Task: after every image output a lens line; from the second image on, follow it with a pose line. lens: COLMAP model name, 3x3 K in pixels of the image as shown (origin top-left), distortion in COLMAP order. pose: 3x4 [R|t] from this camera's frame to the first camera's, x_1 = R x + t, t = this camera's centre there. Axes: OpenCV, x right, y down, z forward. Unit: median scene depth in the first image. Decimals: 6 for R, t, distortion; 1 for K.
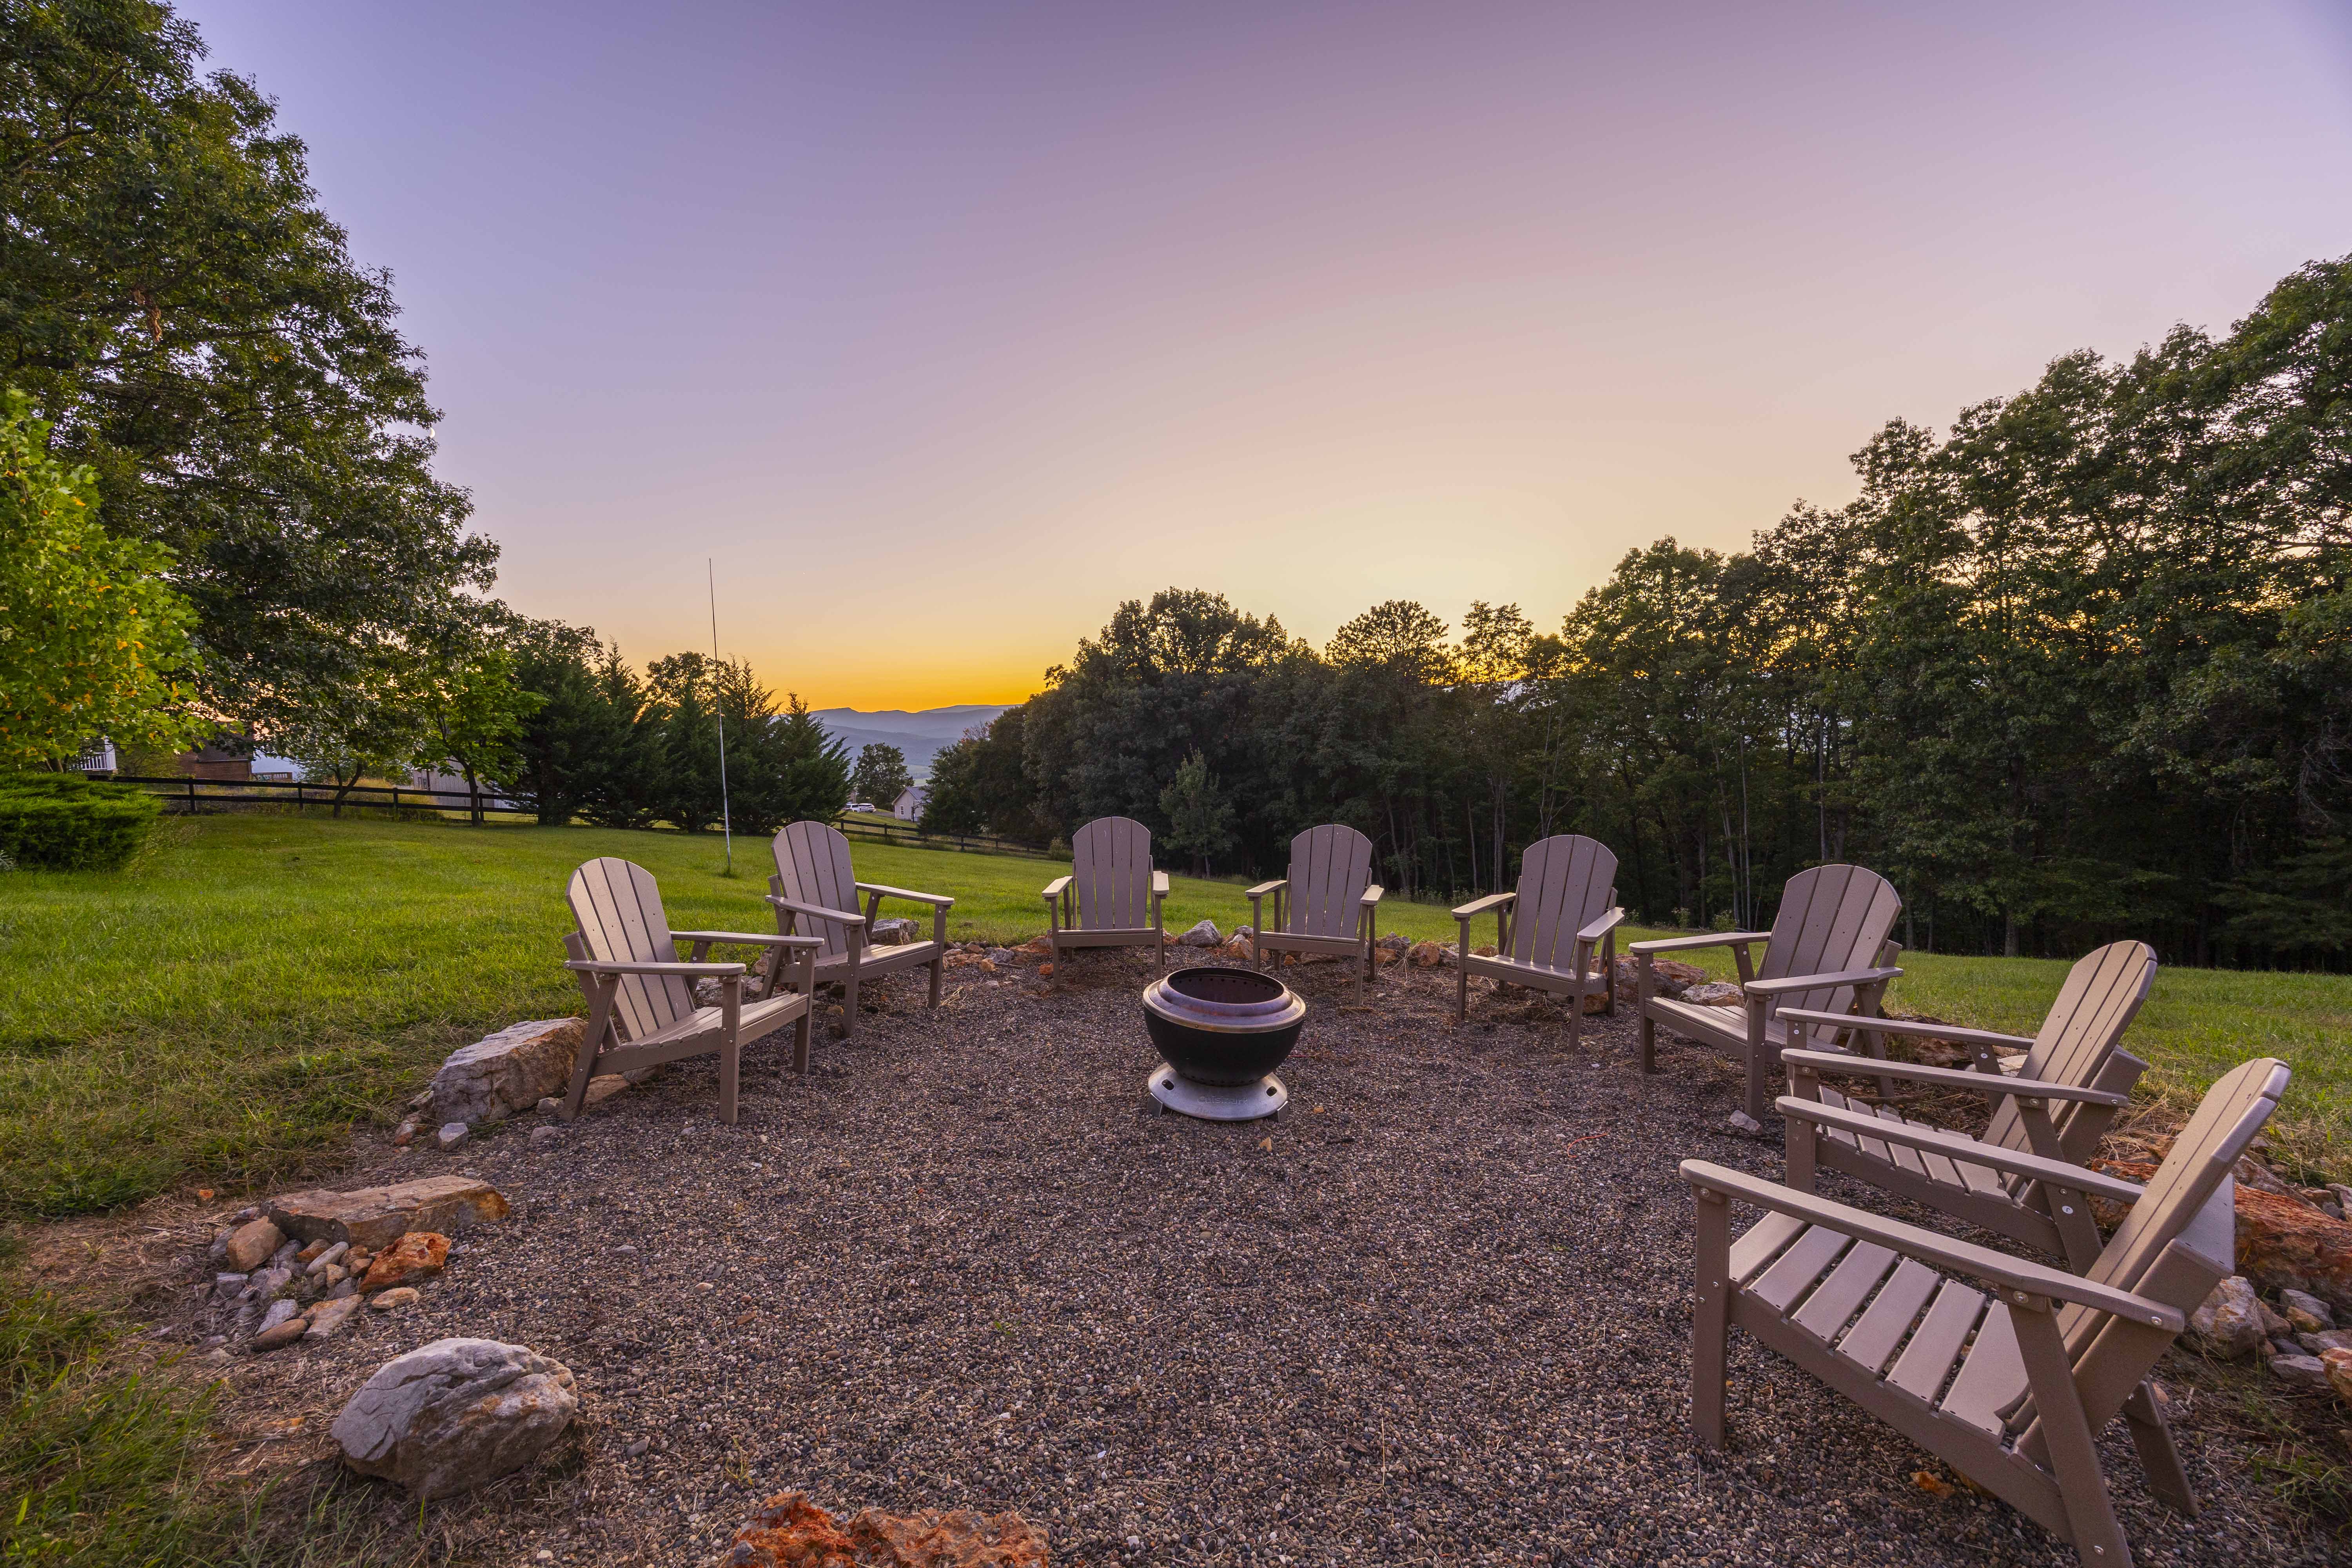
lens RADIAL K [[903.4, 0, 1176.0], [0, 903.4, 784.0], [0, 0, 1]] dist [-0.000004, 0.000288]
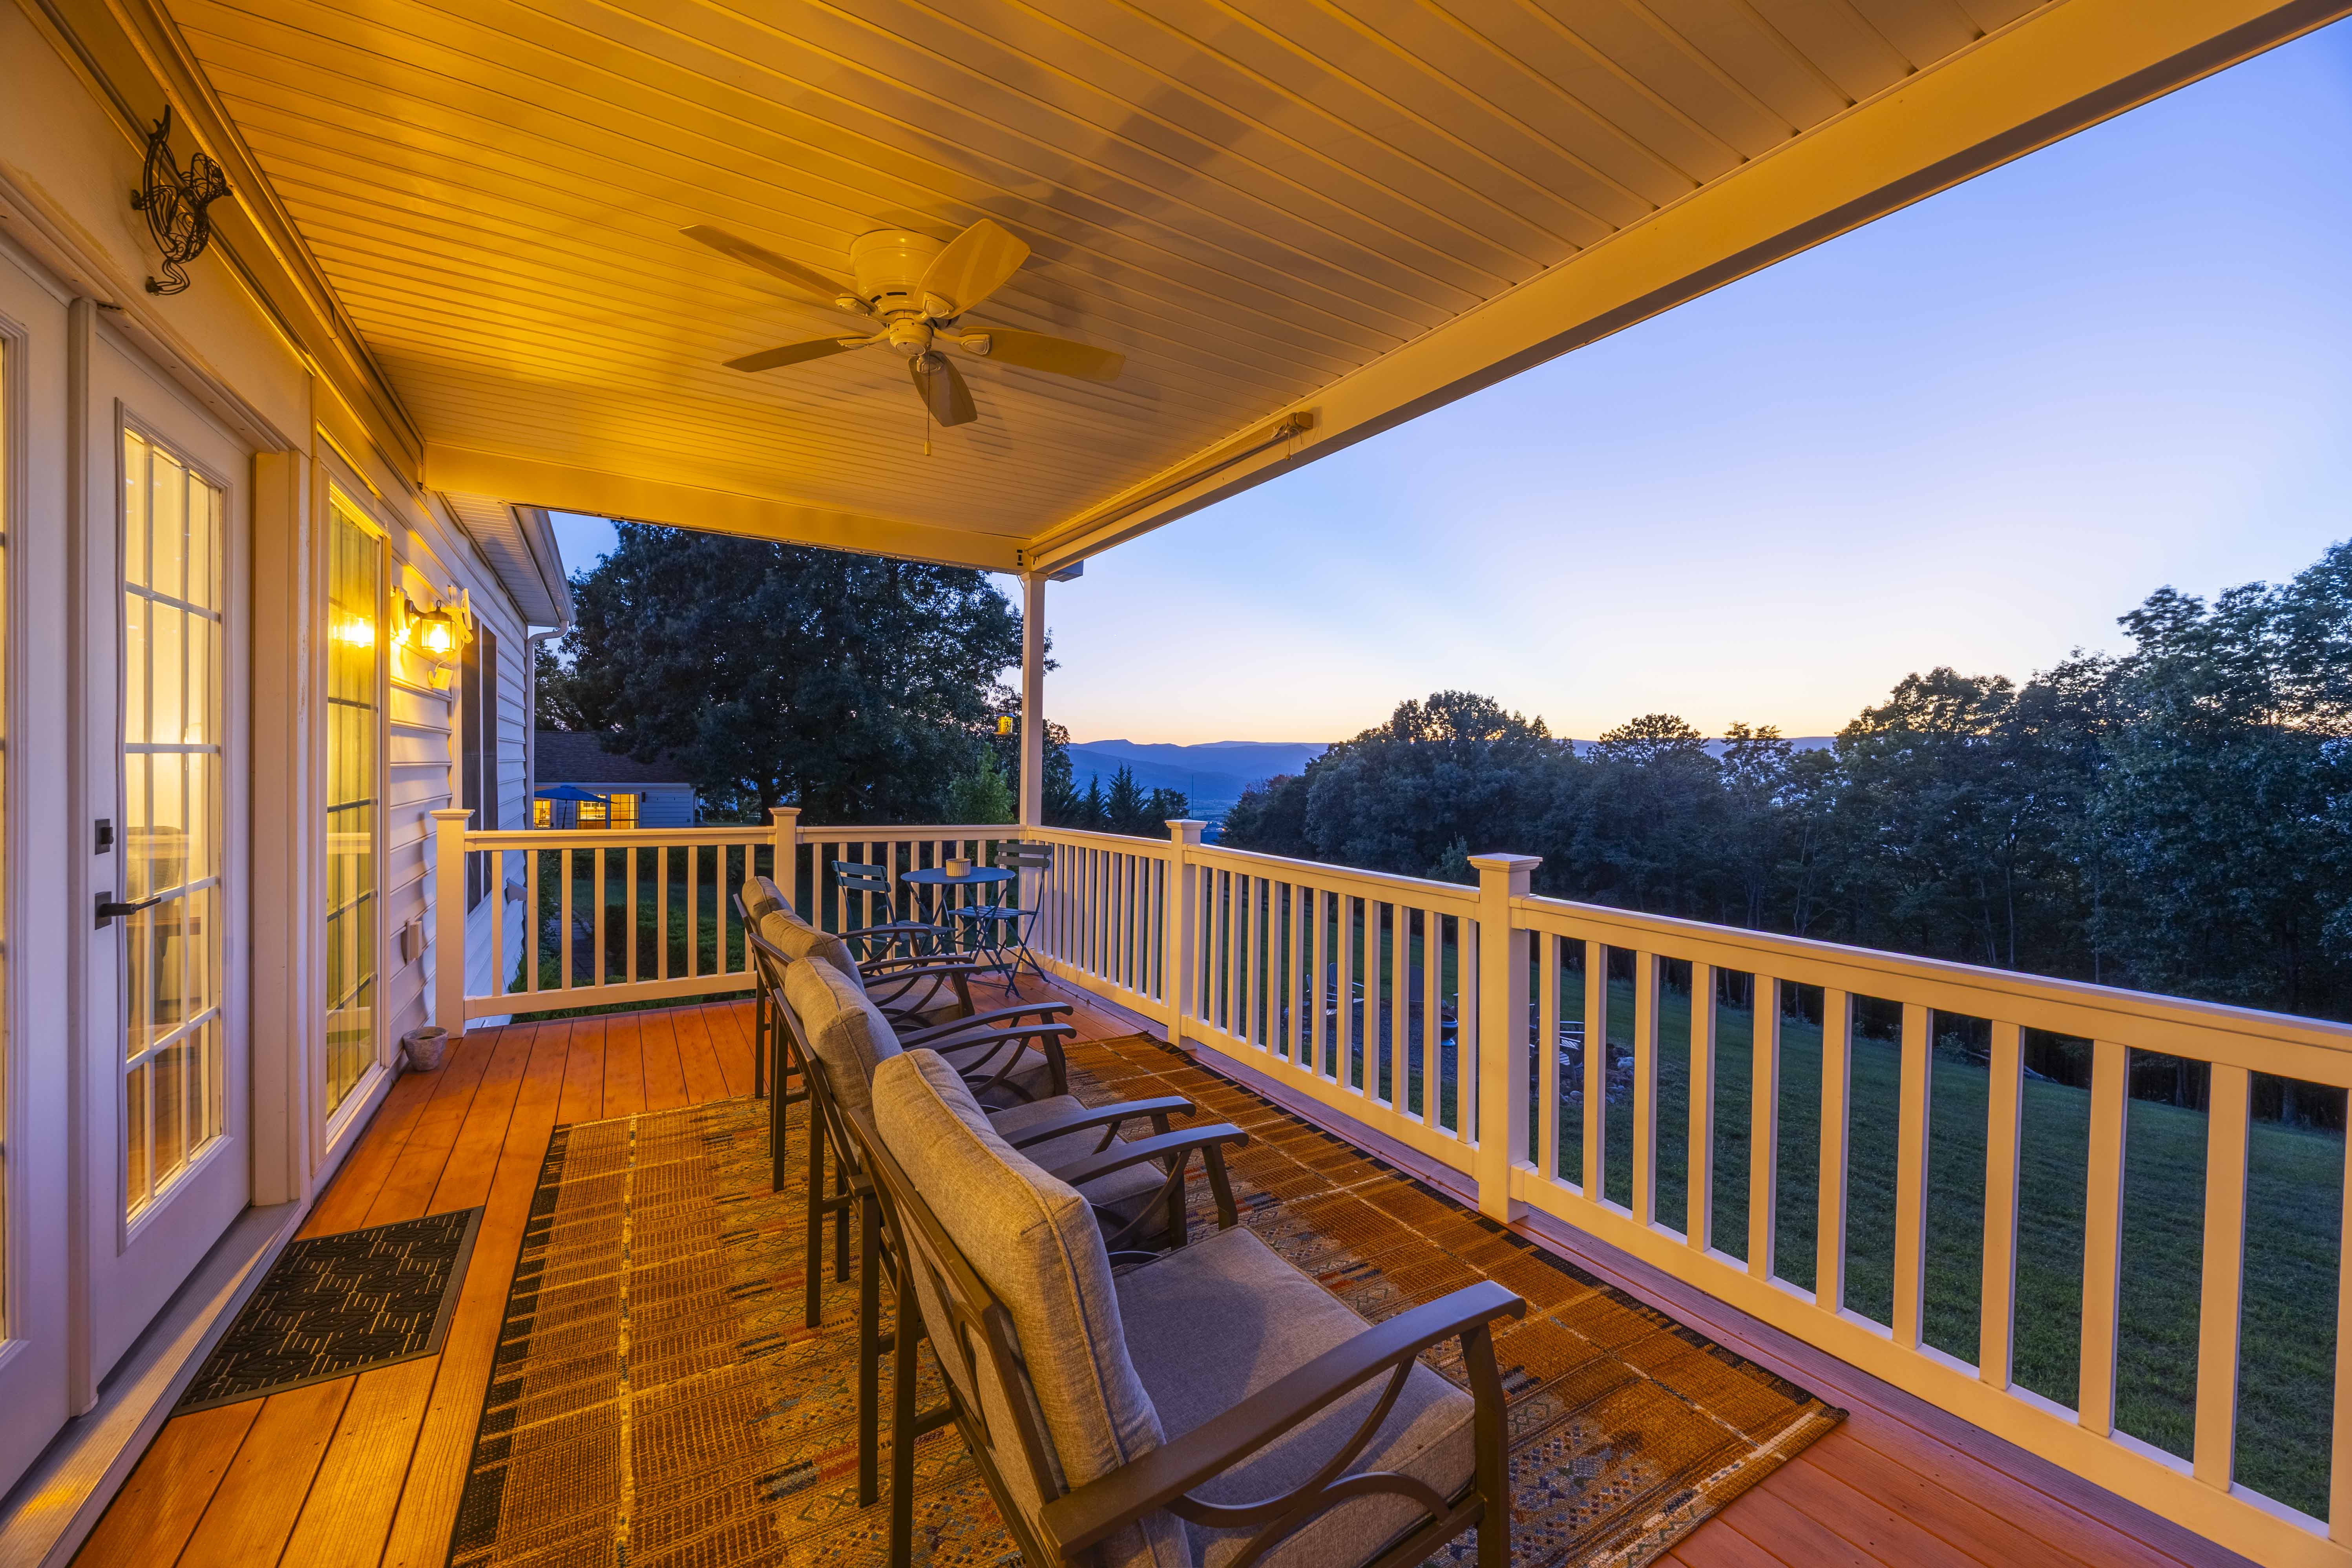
lens RADIAL K [[880.9, 0, 1182.5], [0, 880.9, 787.7], [0, 0, 1]] dist [0.002676, 0.000001]
pose [[0.956468, 0.051393, -0.287277, 0.002858], [-0.064654, 0.997227, -0.036861, -0.034929], [0.284586, 0.053830, 0.957138, -0.189330]]
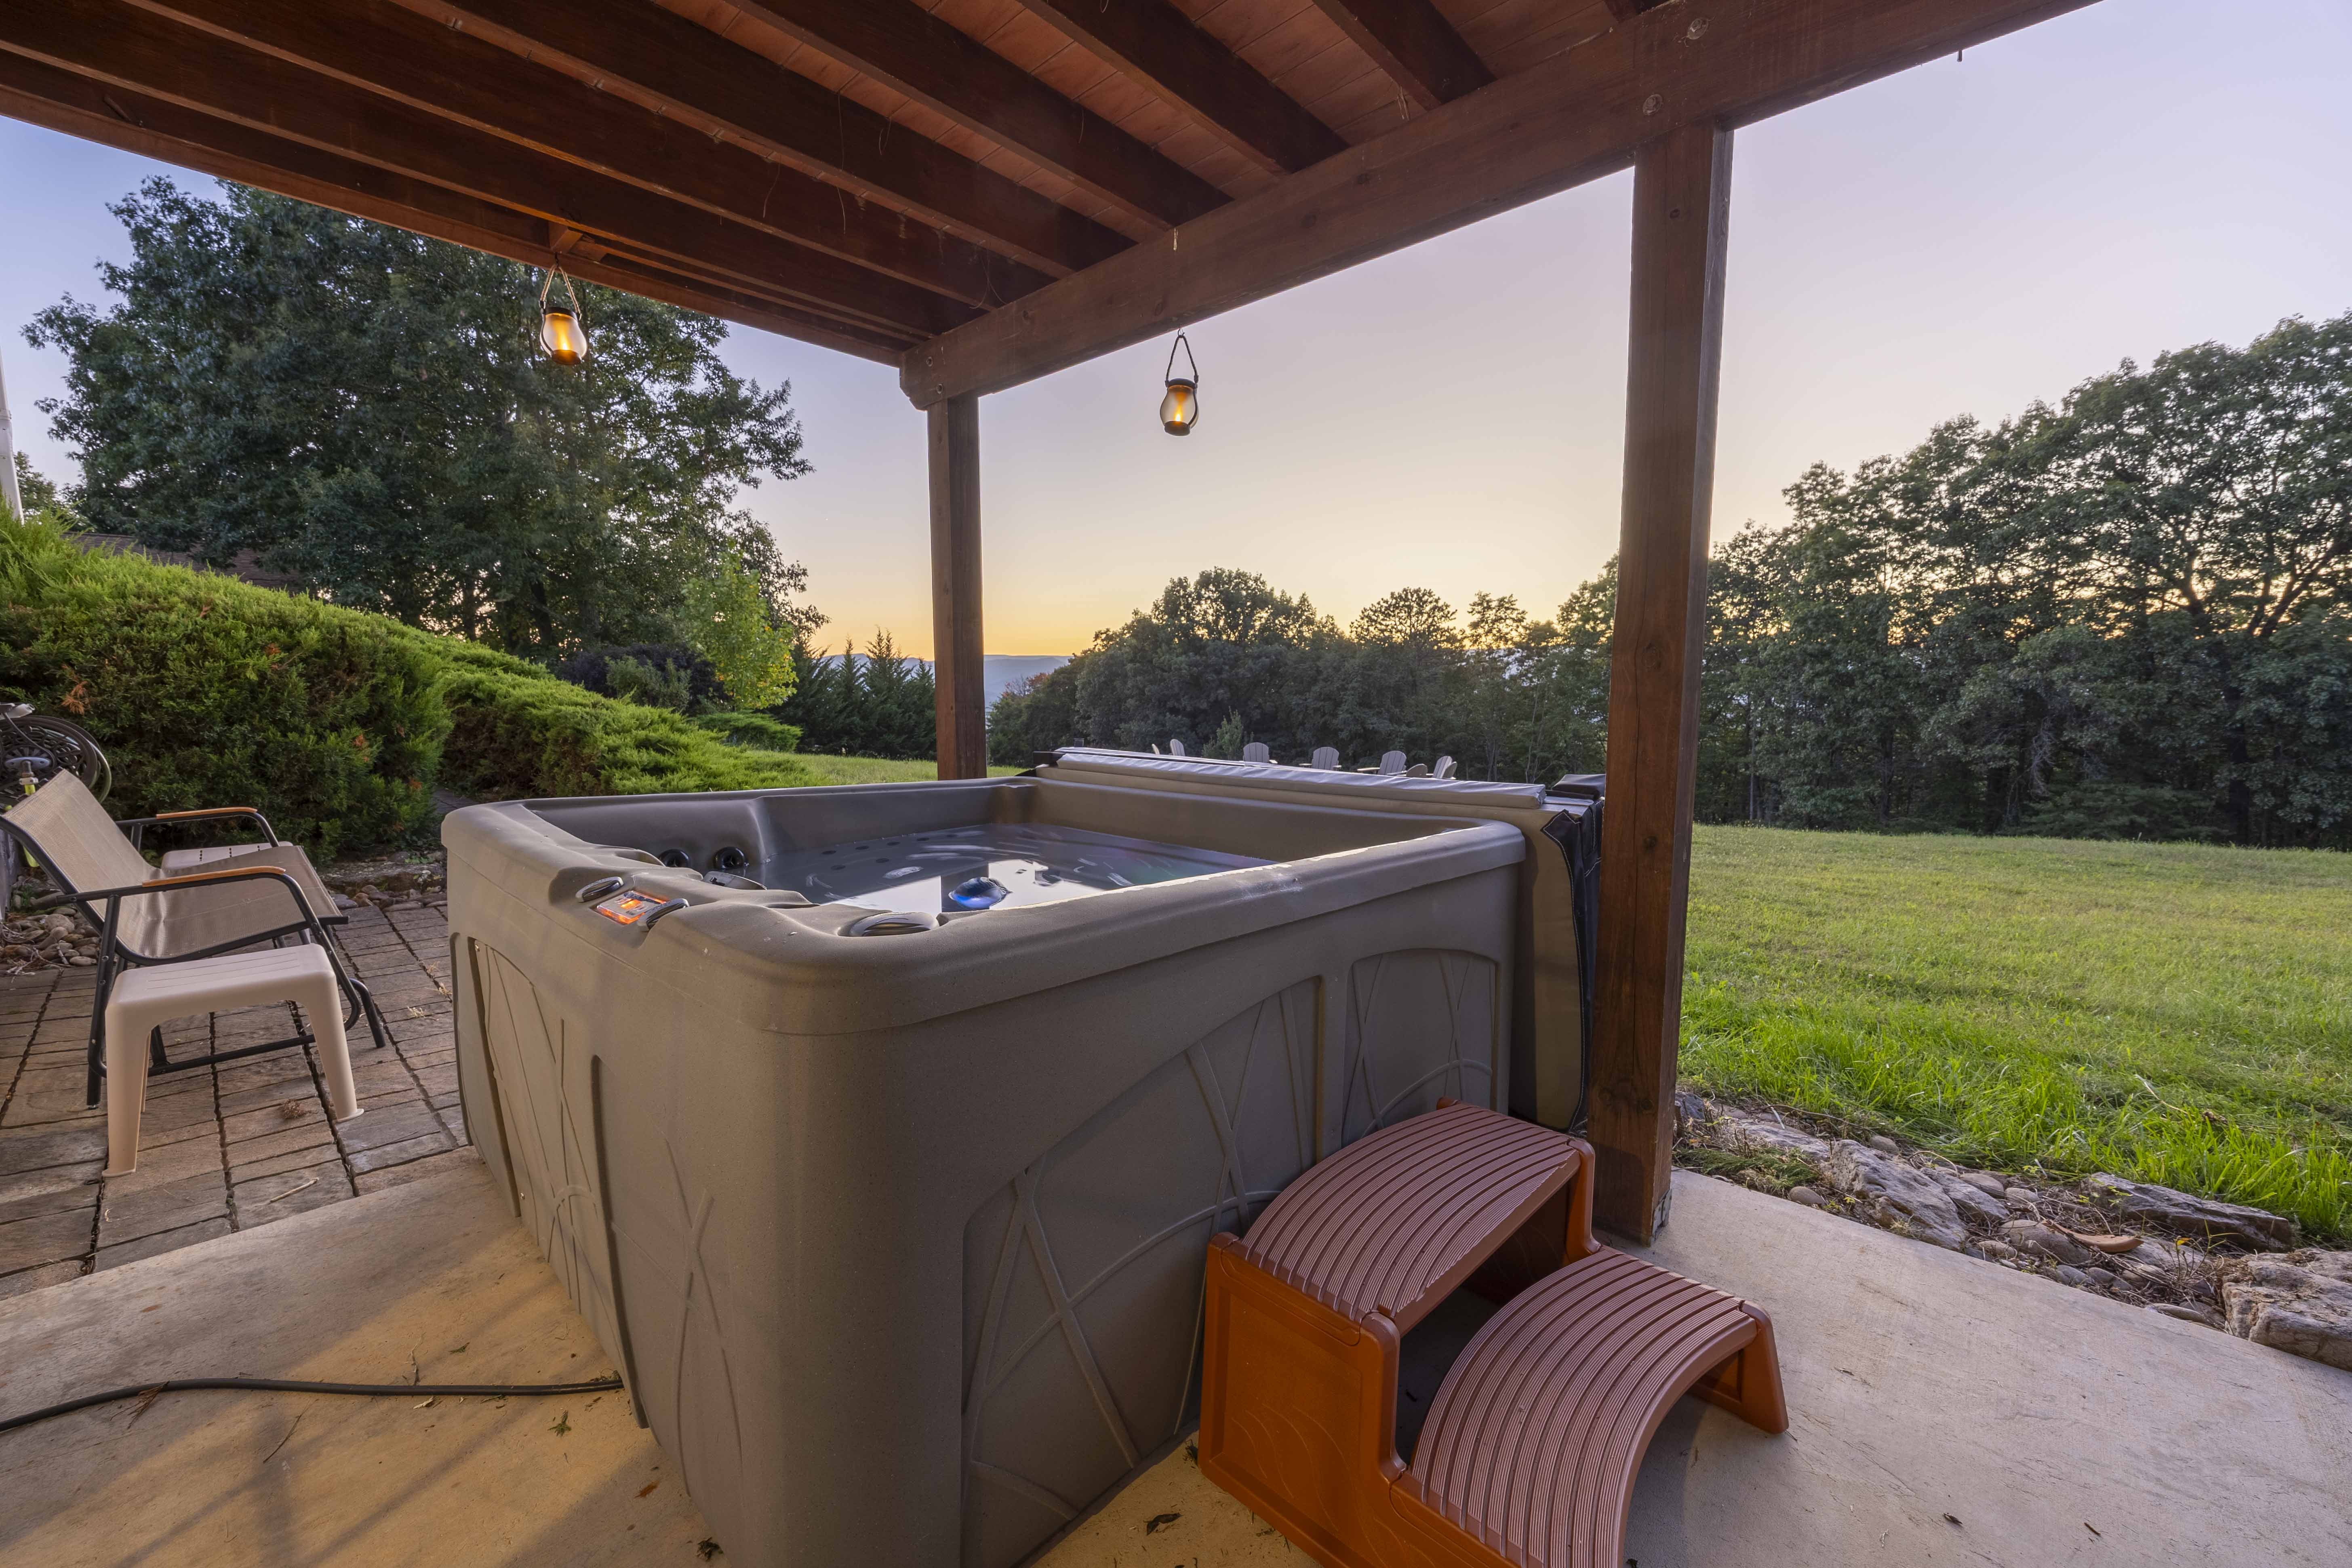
lens RADIAL K [[903.3, 0, 1176.0], [0, 903.3, 784.0], [0, 0, 1]] dist [-0.000004, 0.000288]
pose [[0.999083, 0.034409, -0.025494, -0.019493], [-0.033183, 0.998341, 0.047063, 0.003324], [0.027071, -0.046174, 0.998567, -0.169774]]
